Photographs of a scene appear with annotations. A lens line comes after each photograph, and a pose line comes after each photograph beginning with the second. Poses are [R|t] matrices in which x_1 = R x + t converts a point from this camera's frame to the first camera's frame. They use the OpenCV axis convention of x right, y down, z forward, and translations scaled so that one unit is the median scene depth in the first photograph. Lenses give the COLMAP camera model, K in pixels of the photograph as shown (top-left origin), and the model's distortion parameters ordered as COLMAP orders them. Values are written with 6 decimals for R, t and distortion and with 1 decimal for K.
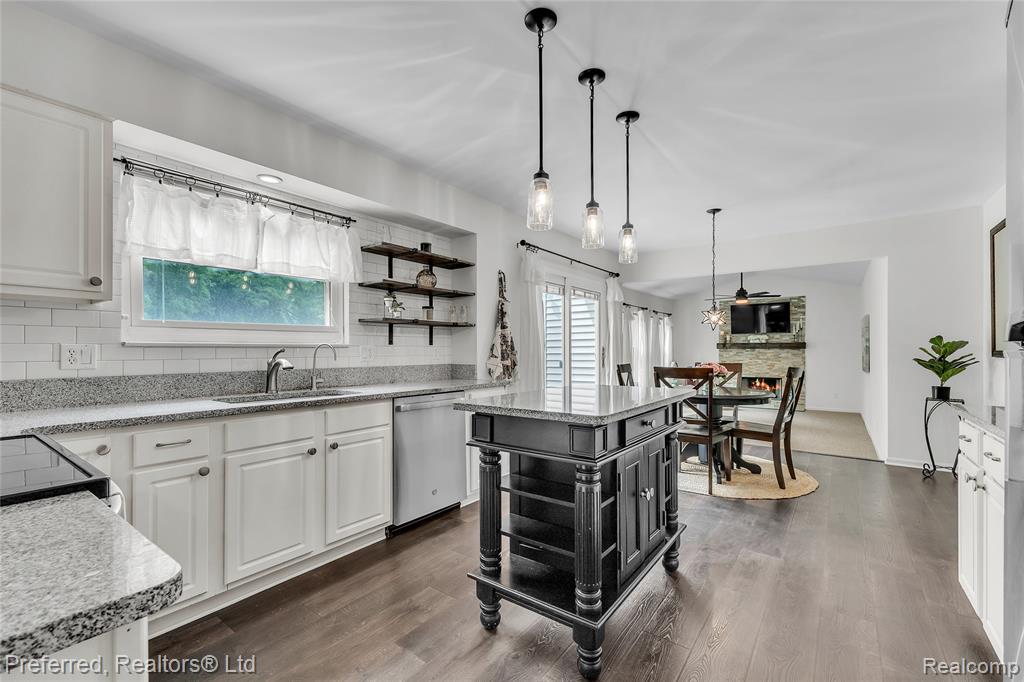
lens RADIAL K [[438.1, 0, 516.0], [0, 438.1, 347.7], [0, 0, 1]] dist [0.006308, 0.001357]
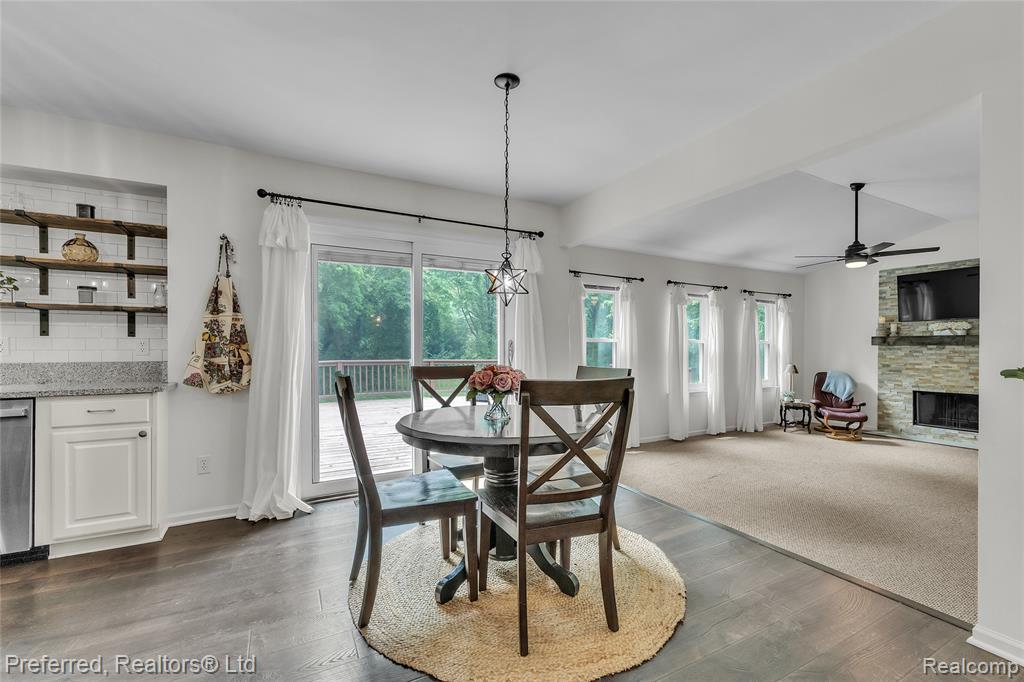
lens RADIAL K [[438.1, 0, 527.0], [0, 438.1, 346.5], [0, 0, 1]] dist [0.006308, 0.001357]
pose [[0.904541, 0.003001, -0.426376, 0.424255], [-0.001568, 0.999992, 0.003713, 0.003905], [0.426383, -0.002690, 0.904539, 0.315882]]
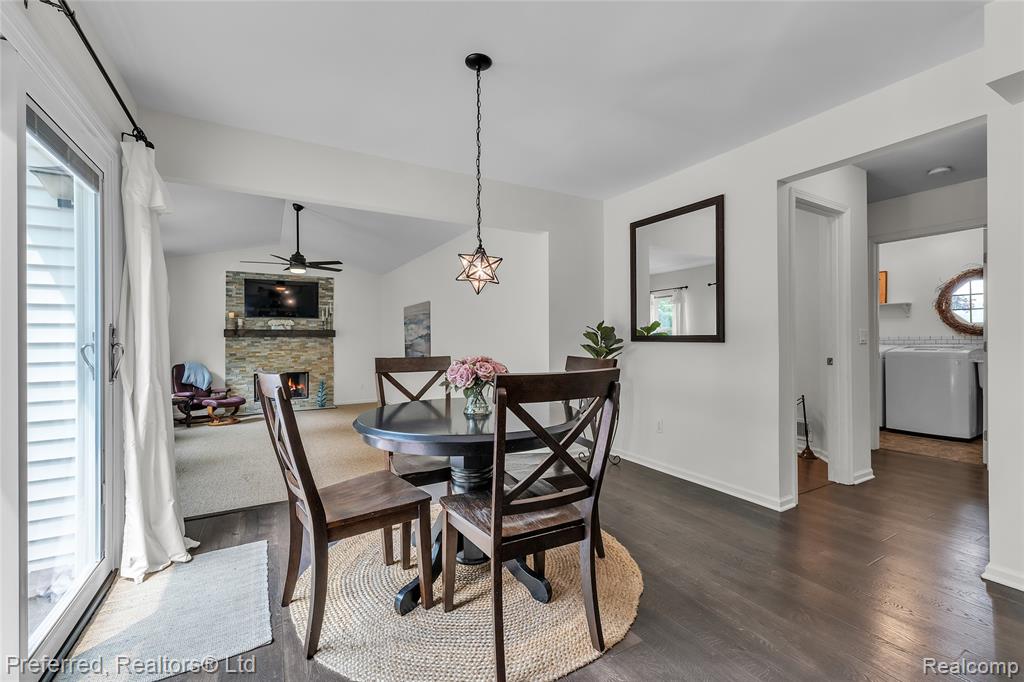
lens RADIAL K [[438.1, 0, 519.2], [0, 438.1, 341.1], [0, 0, 1]] dist [0.006308, 0.001357]
pose [[0.404089, -0.004086, 0.914711, -0.000984], [-0.001417, 0.999986, 0.005093, 0.007143], [-0.914719, -0.003354, 0.404077, 0.420391]]
